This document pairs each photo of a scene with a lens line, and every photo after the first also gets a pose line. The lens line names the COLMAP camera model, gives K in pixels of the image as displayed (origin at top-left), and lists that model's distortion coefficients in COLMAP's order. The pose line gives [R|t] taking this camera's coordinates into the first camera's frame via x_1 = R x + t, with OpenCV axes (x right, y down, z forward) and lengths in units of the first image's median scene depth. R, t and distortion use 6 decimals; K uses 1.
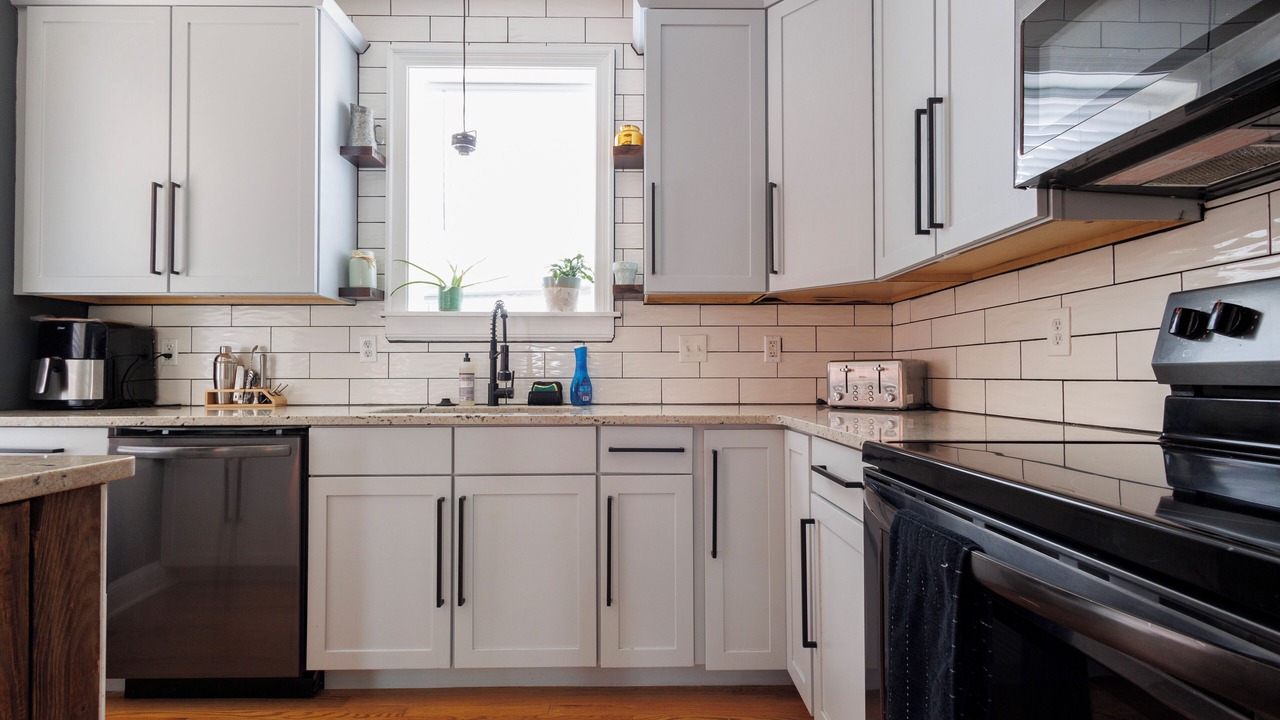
lens RADIAL K [[605.5, 0, 645.1], [0, 605.5, 359.6], [0, 0, 1]] dist [0.014705, -0.002583]
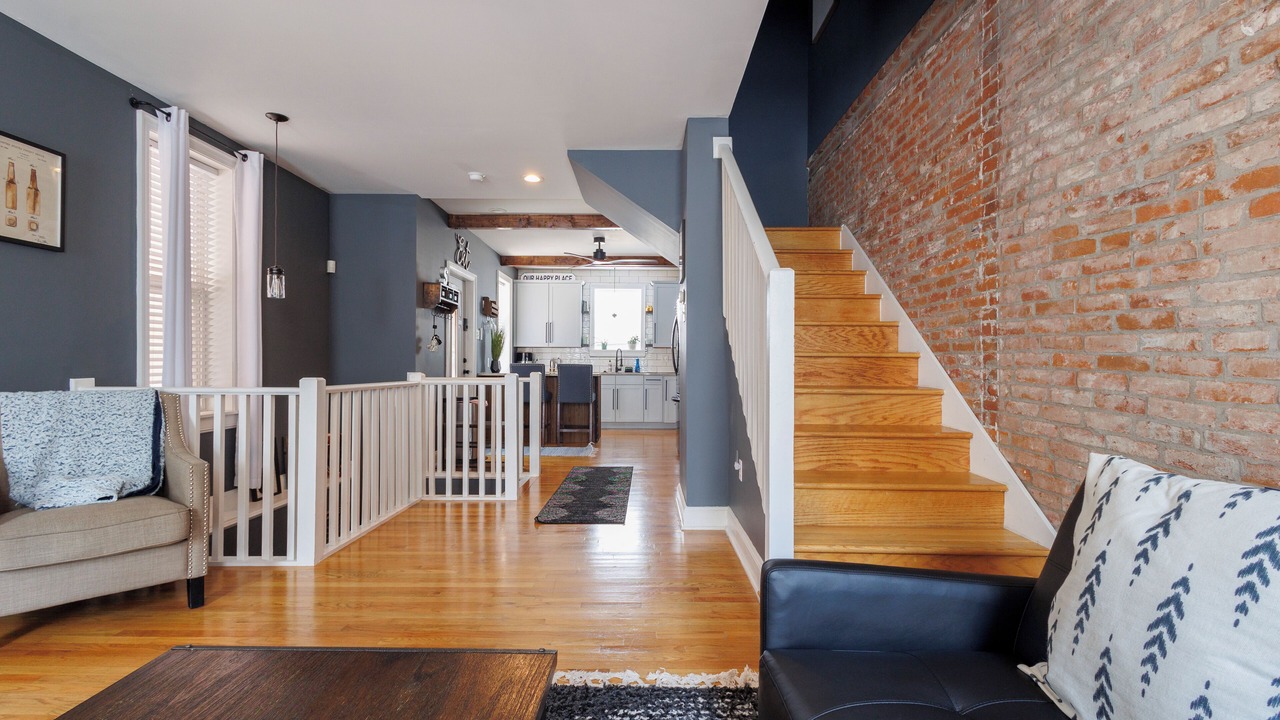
lens RADIAL K [[605.5, 0, 645.6], [0, 605.5, 359.8], [0, 0, 1]] dist [0.014705, -0.002583]
pose [[0.999970, 0.006409, -0.004308, -0.034999], [-0.006358, 0.999910, 0.011828, -0.066841], [0.004384, -0.011800, 0.999921, -3.418393]]
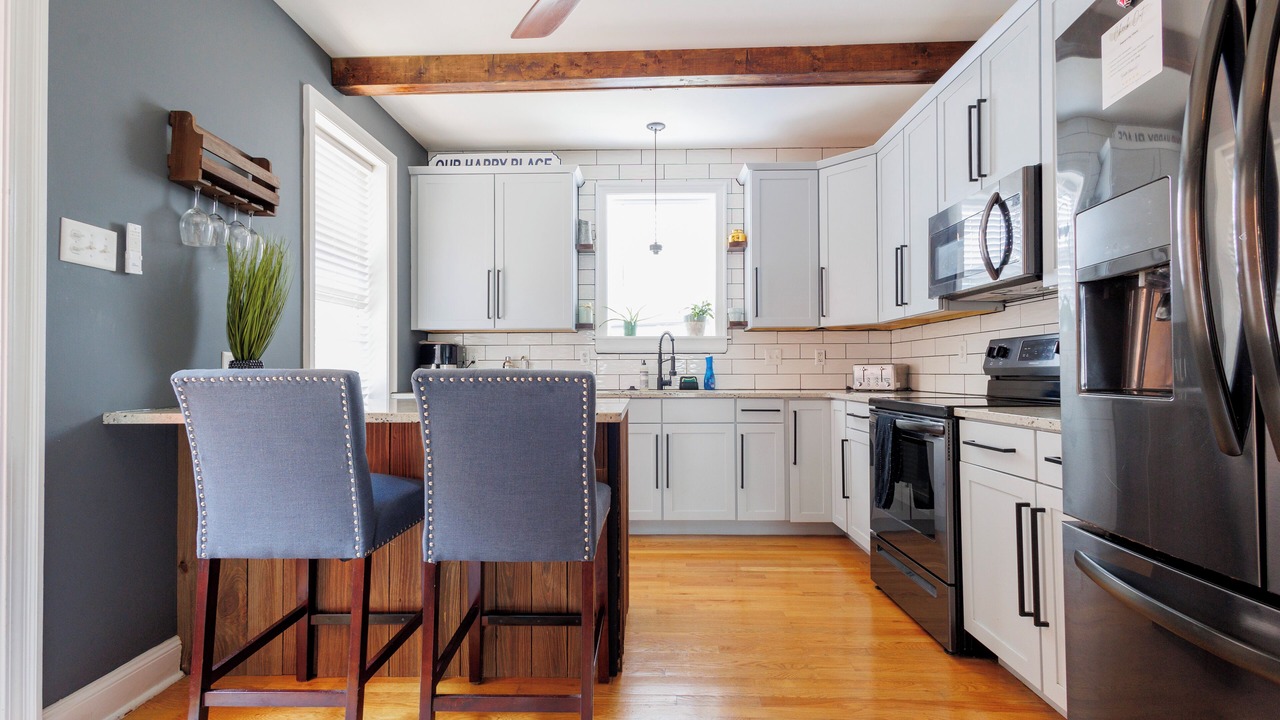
lens RADIAL K [[605.5, 0, 644.4], [0, 605.5, 360.4], [0, 0, 1]] dist [0.014705, -0.002583]
pose [[0.999451, -0.002690, -0.033015, -0.255382], [0.002841, 0.999986, 0.004545, -0.019322], [0.033002, -0.004636, 0.999445, -0.808300]]
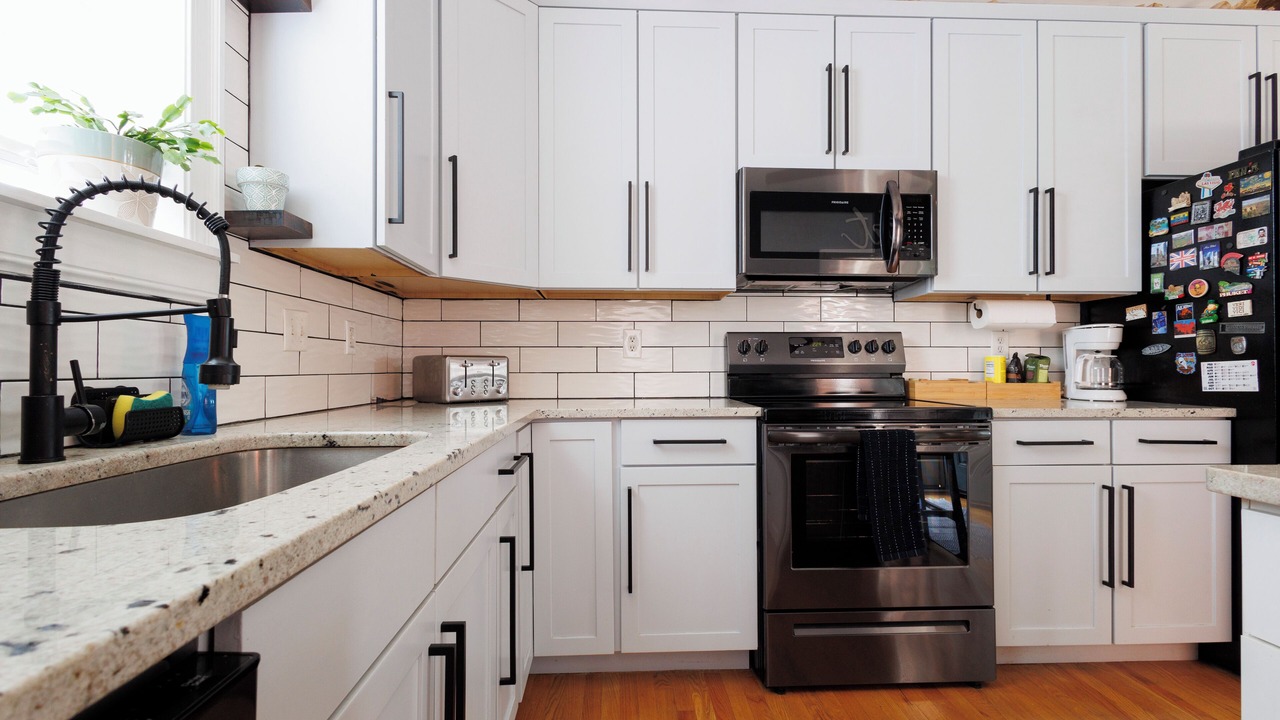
lens RADIAL K [[605.5, 0, 644.9], [0, 605.5, 366.7], [0, 0, 1]] dist [0.014705, -0.002583]
pose [[-0.015354, 0.009558, 0.999836, -0.679078], [-0.016007, 0.999824, -0.009803, 0.023629], [-0.999754, -0.016155, -0.015198, 0.677842]]
